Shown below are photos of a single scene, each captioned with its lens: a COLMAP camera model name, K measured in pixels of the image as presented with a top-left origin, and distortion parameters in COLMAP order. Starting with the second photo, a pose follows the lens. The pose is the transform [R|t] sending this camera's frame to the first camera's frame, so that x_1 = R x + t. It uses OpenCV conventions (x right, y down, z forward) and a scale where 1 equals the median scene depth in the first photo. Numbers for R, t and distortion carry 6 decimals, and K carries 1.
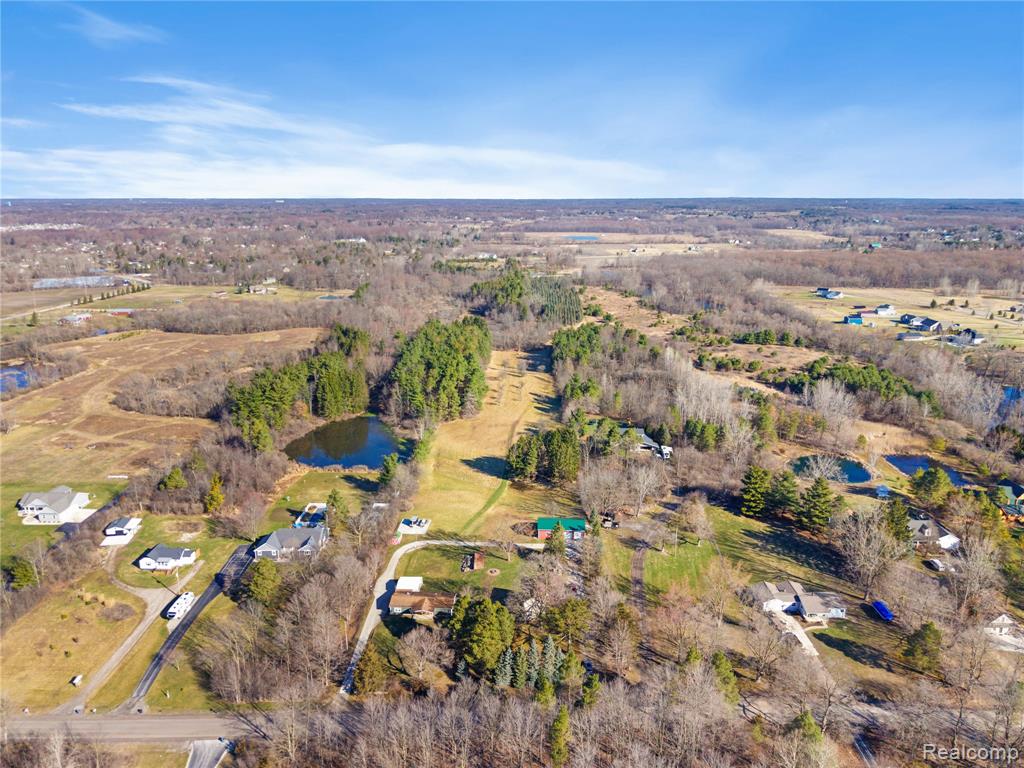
lens RADIAL K [[697.0, 0, 512.2], [0, 697.0, 378.6], [0, 0, 1]] dist [0.049731, -0.060490]
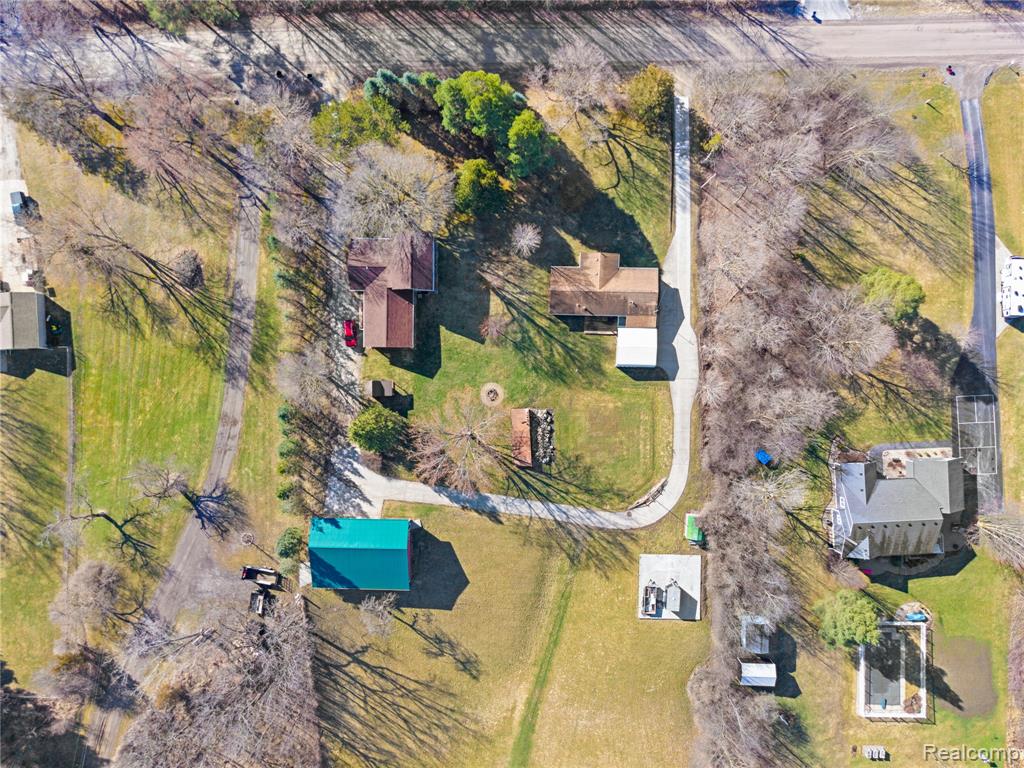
lens RADIAL K [[697.0, 0, 512.2], [0, 697.0, 378.6], [0, 0, 1]] dist [0.049731, -0.060490]
pose [[-0.999161, 0.038178, 0.014794, -0.024247], [0.004027, -0.267945, 0.963426, -0.116576], [0.040745, 0.962677, 0.267567, 0.390946]]
